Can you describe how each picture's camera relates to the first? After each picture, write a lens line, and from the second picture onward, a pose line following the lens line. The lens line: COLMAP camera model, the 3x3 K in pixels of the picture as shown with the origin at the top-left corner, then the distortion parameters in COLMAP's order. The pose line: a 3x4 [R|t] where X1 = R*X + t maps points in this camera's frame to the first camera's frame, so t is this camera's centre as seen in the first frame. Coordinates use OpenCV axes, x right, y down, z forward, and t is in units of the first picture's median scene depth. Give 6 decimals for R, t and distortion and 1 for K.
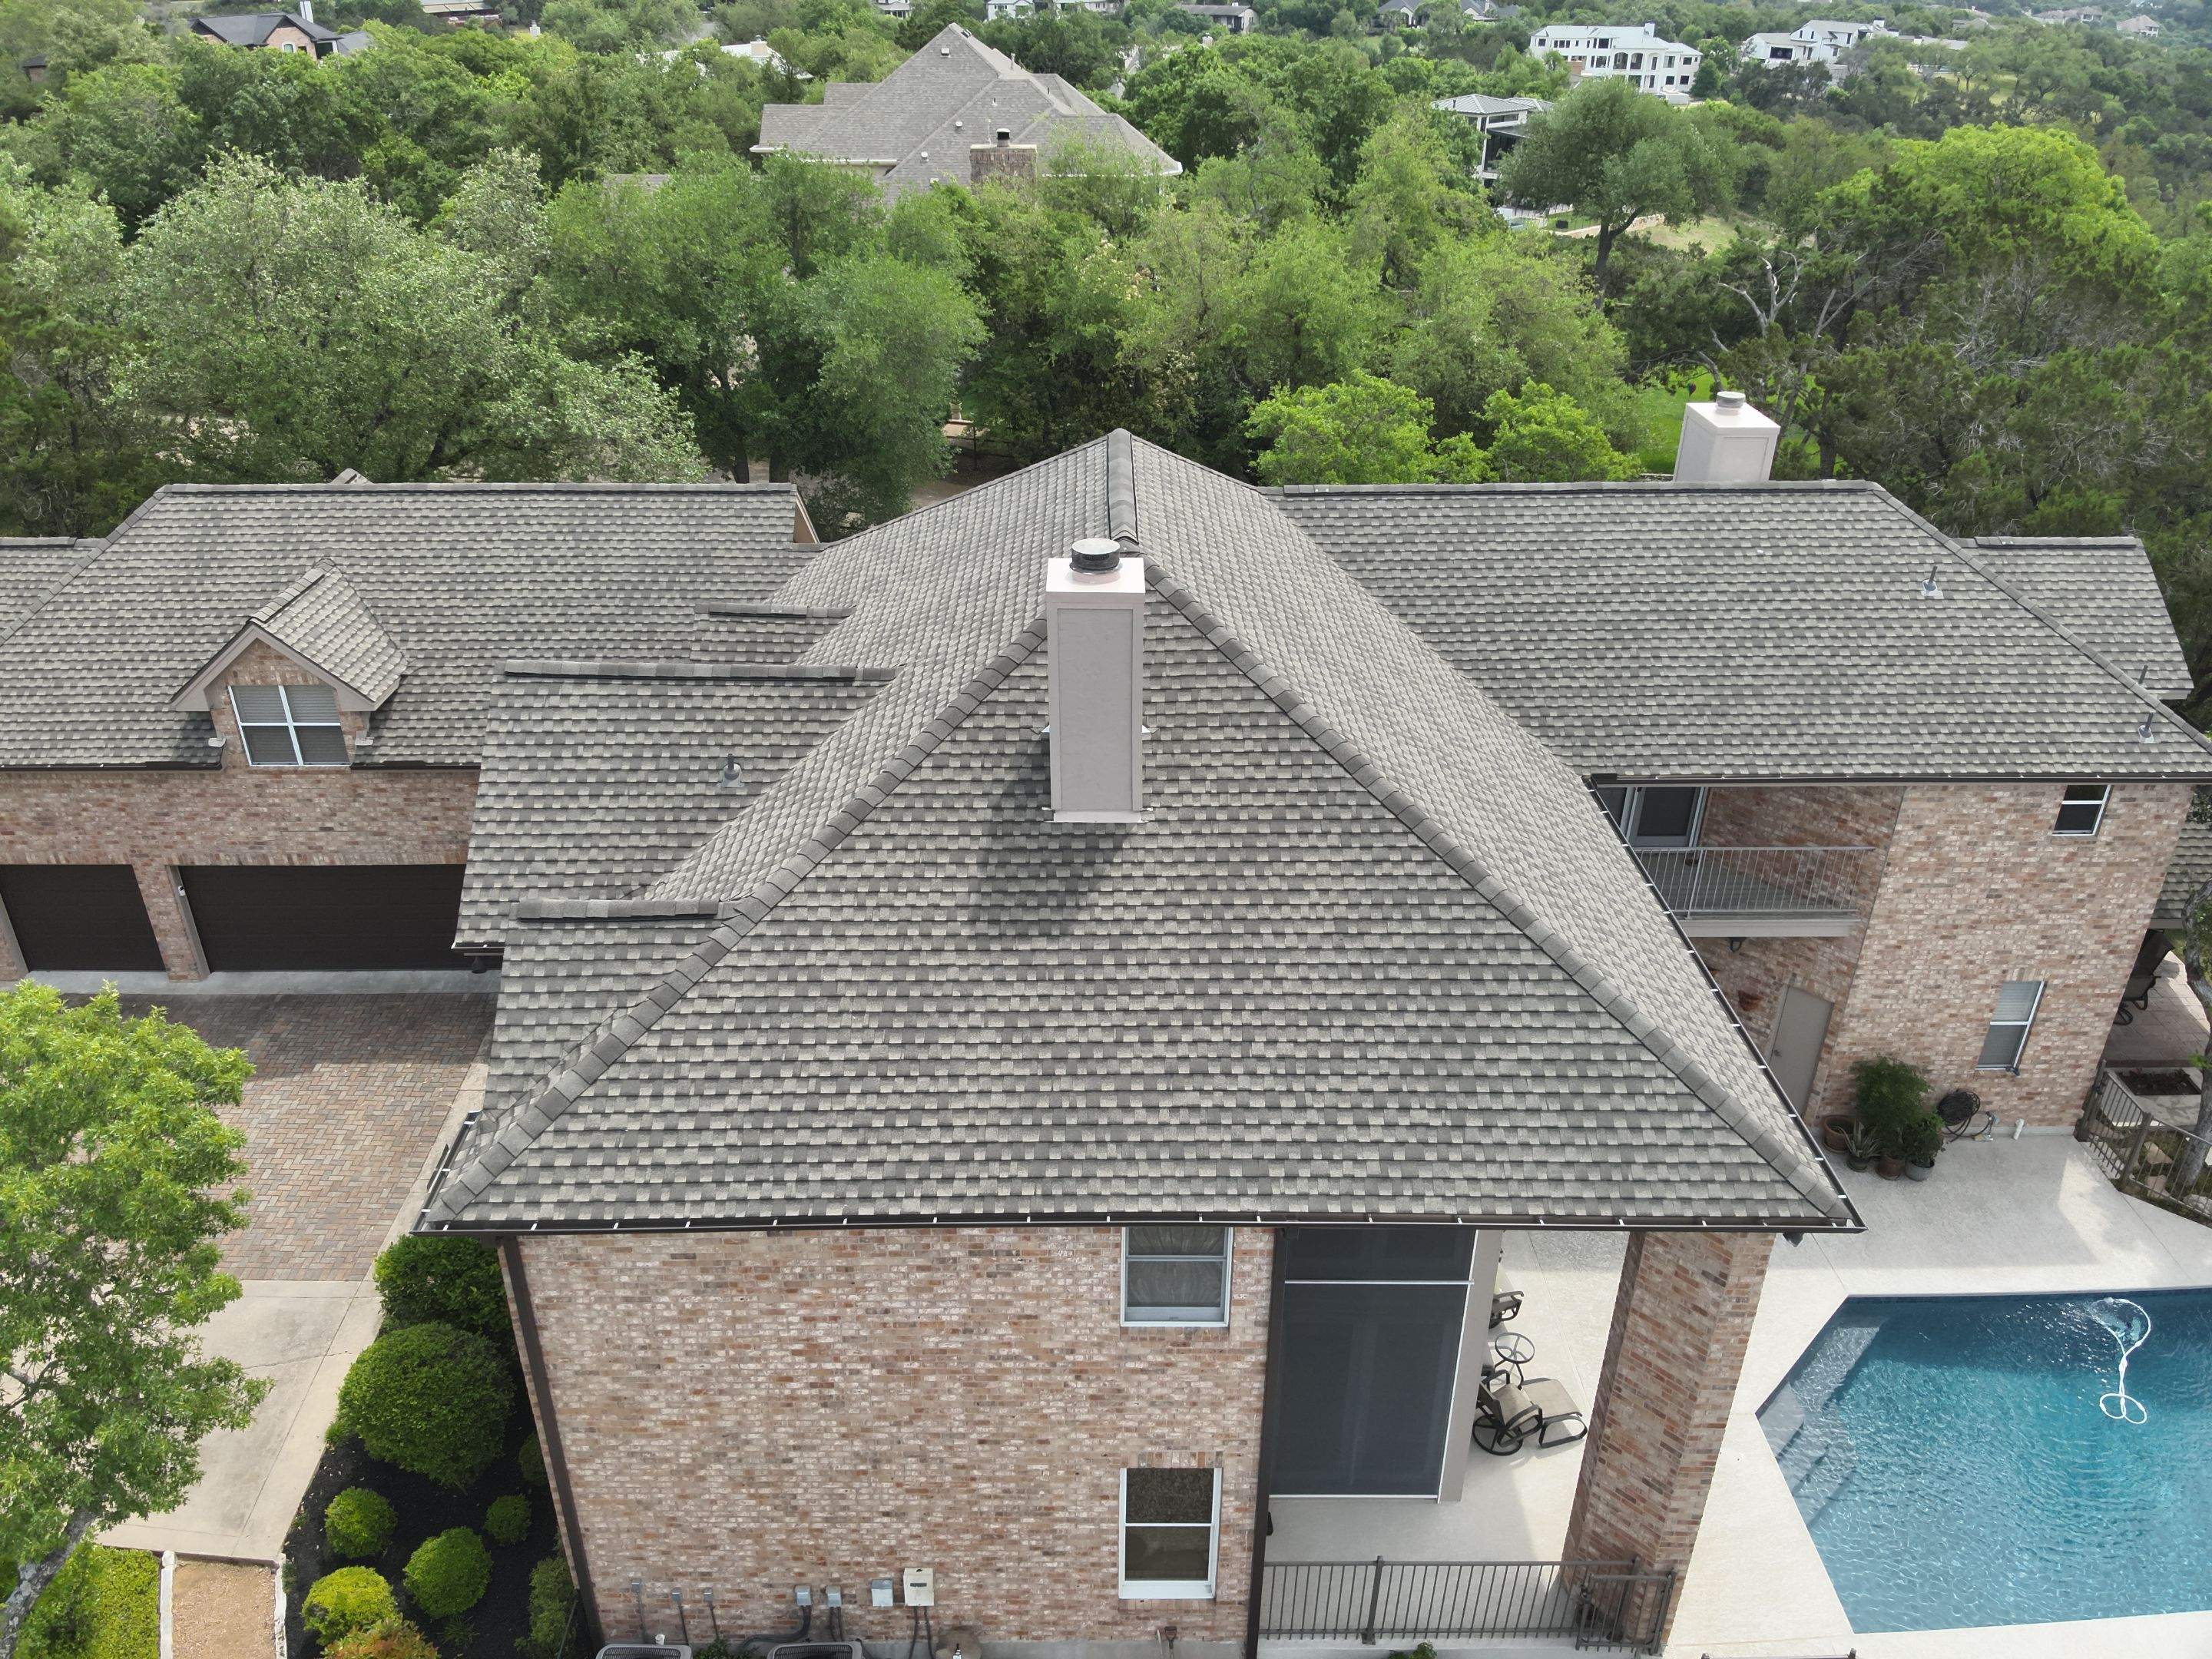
lens RADIAL K [[1589.1, 0, 1101.0], [0, 1589.1, 849.3], [0, 0, 1]] dist [0.123607, -0.223246]
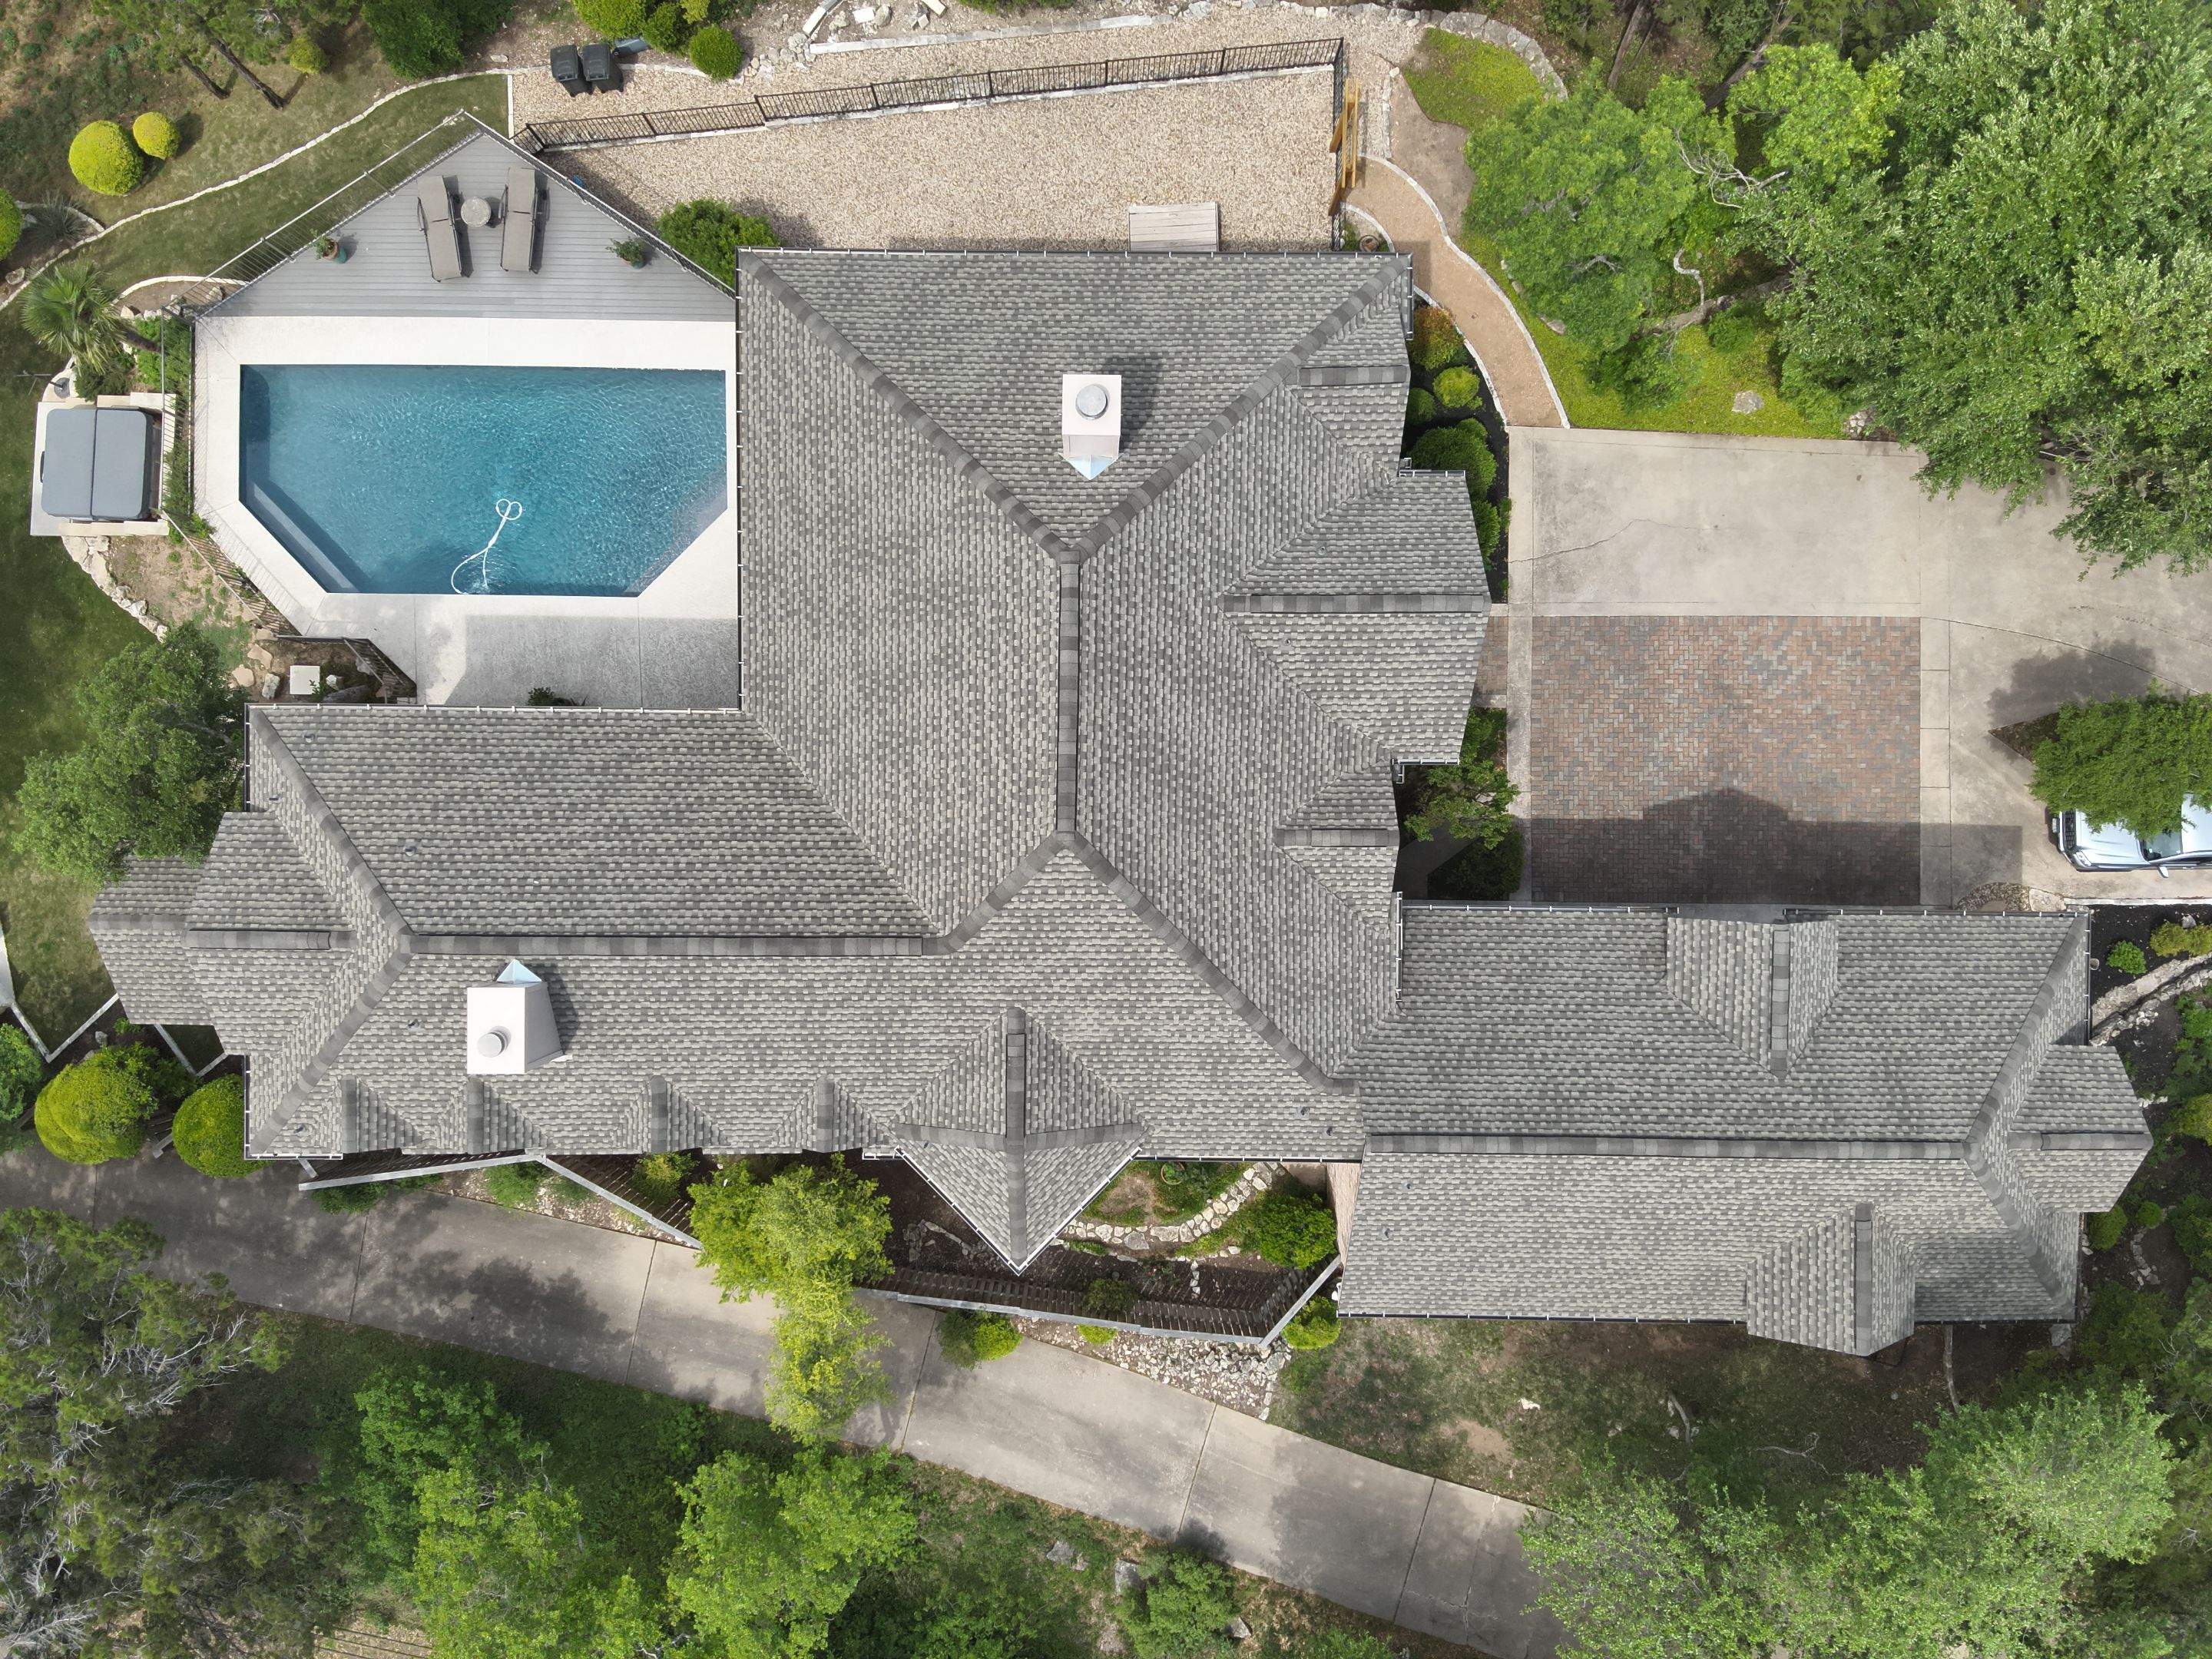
lens RADIAL K [[1589.1, 0, 1095.9], [0, 1589.1, 840.5], [0, 0, 1]] dist [0.123607, -0.223246]
pose [[-0.999856, -0.016523, -0.003909, -0.008011], [0.004940, -0.503388, 0.864046, -1.615677], [-0.016245, 0.863902, 0.503397, 0.477954]]
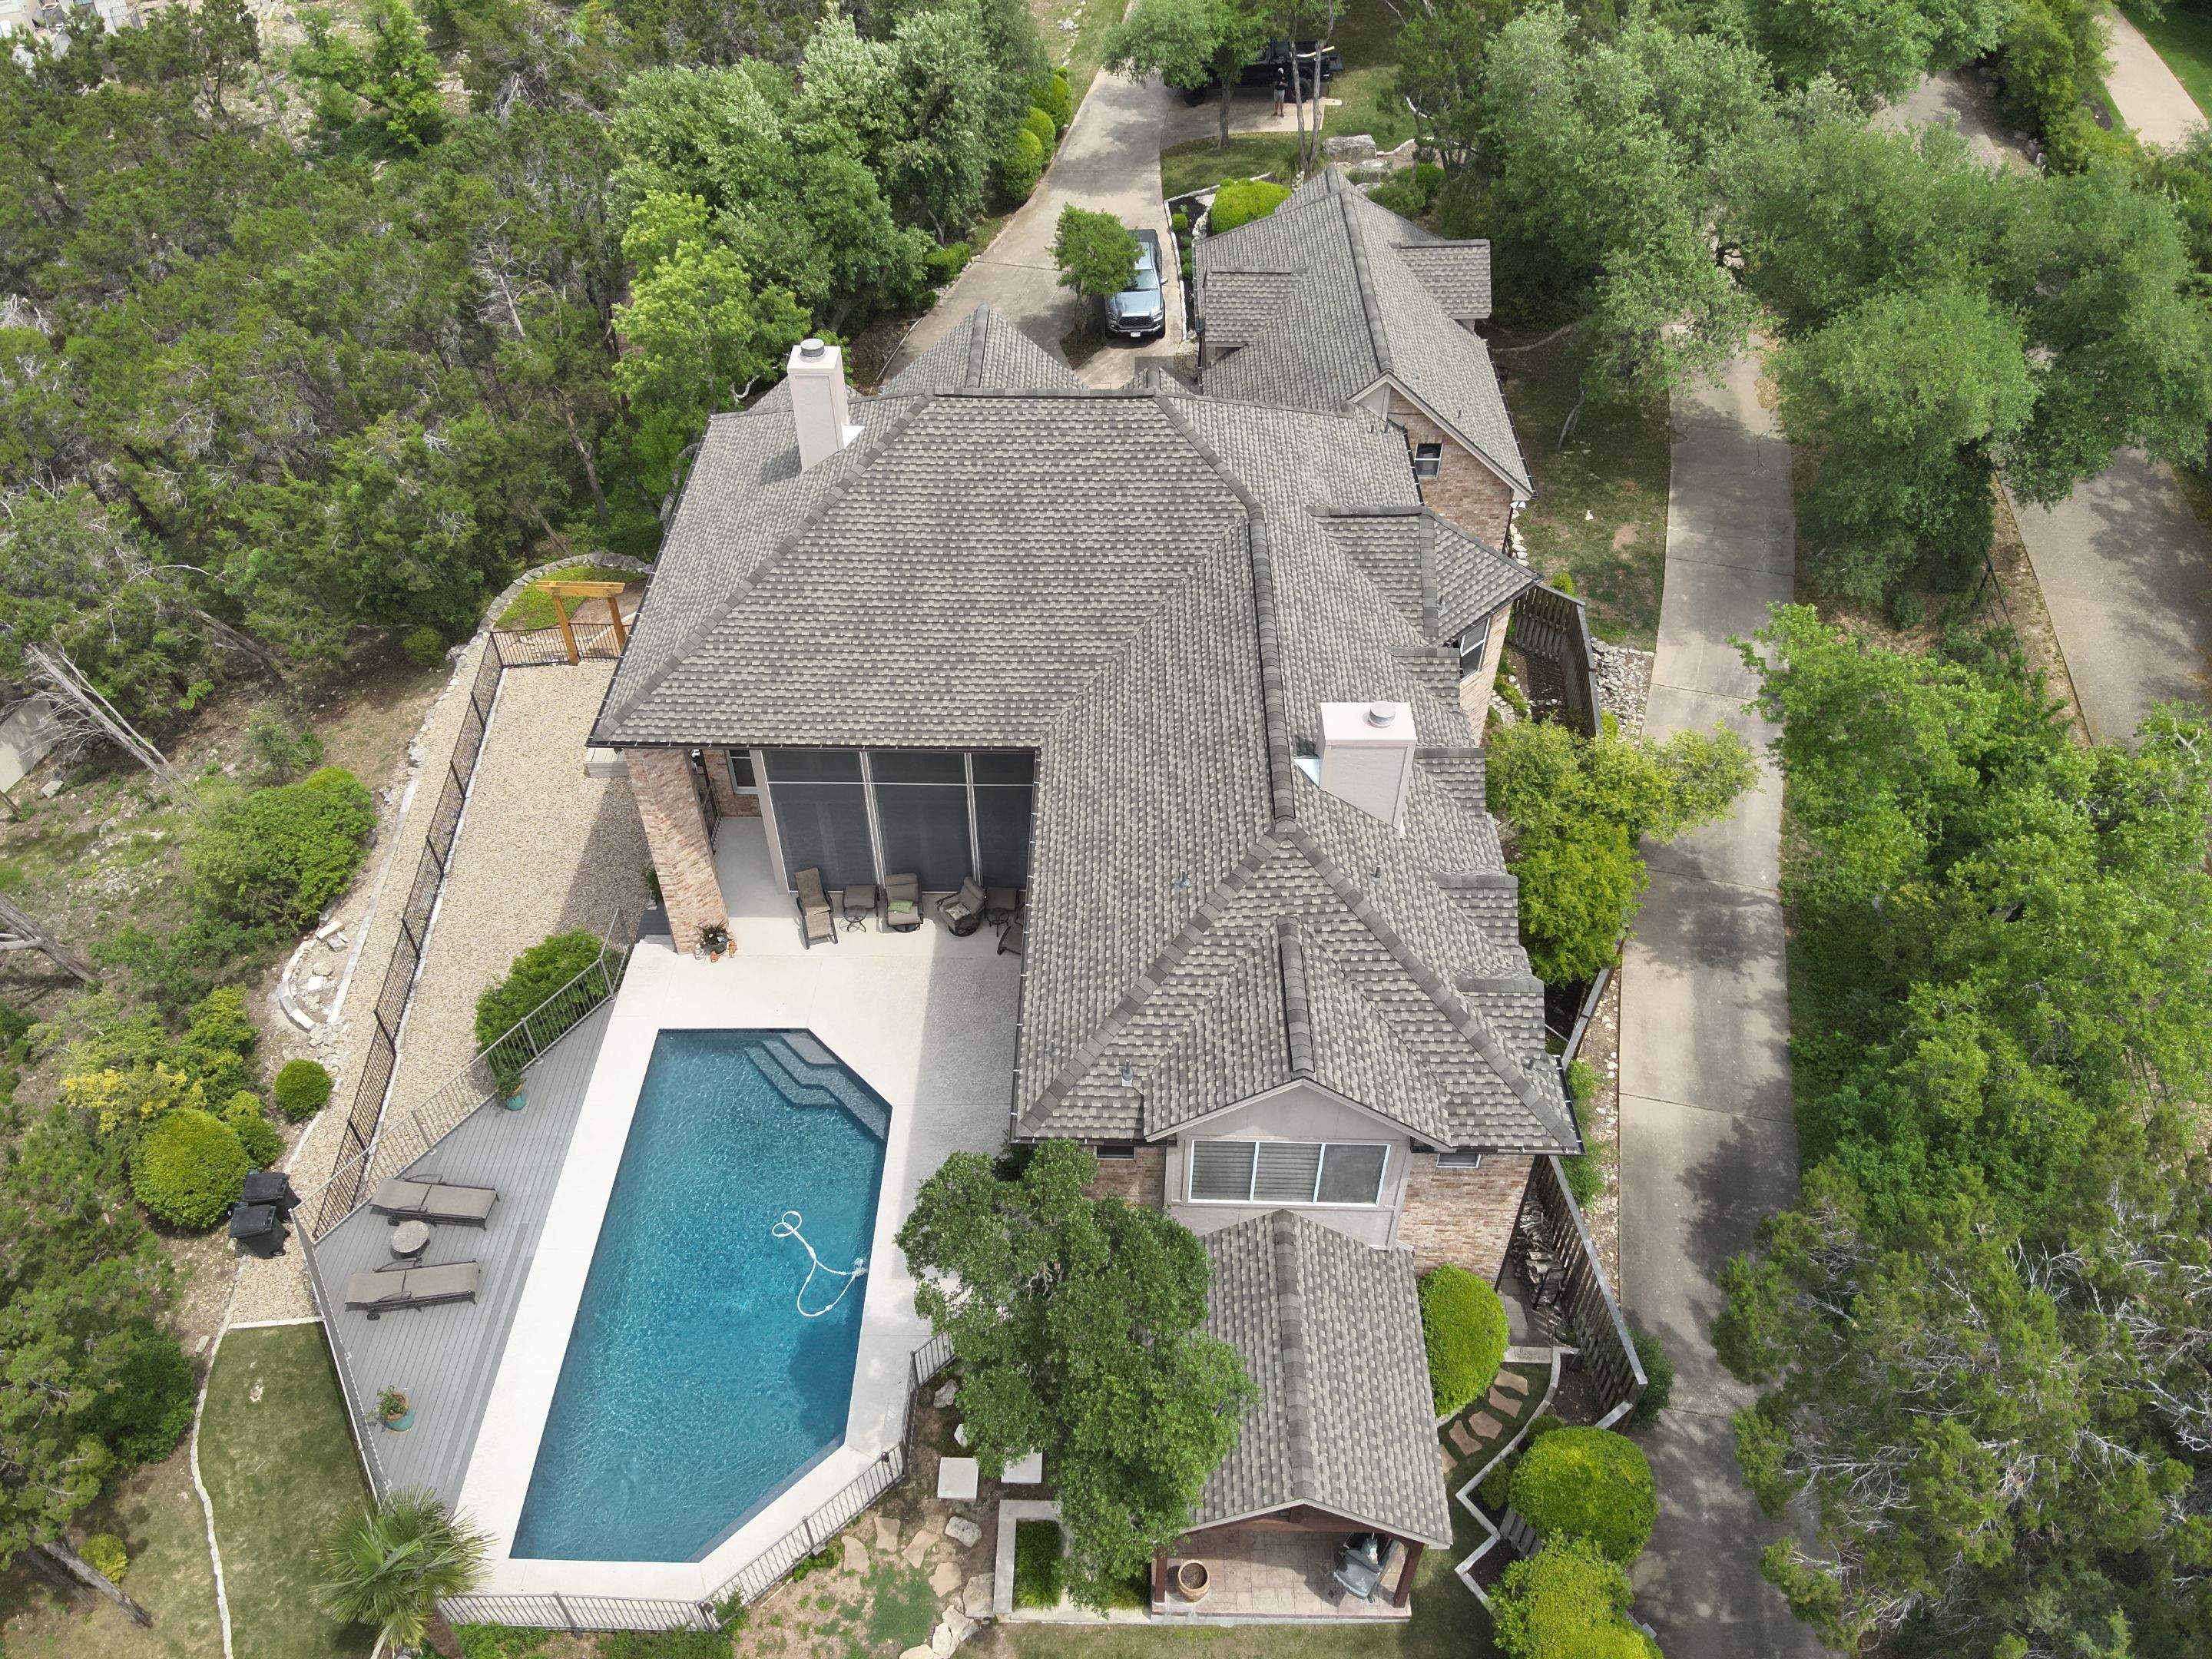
lens RADIAL K [[1589.1, 0, 1088.9], [0, 1589.1, 839.2], [0, 0, 1]] dist [0.123607, -0.223246]
pose [[-0.027681, 0.688472, -0.724734, 1.704842], [-0.485808, 0.624368, 0.611683, -1.088065], [0.873627, 0.369013, 0.317182, 0.765001]]
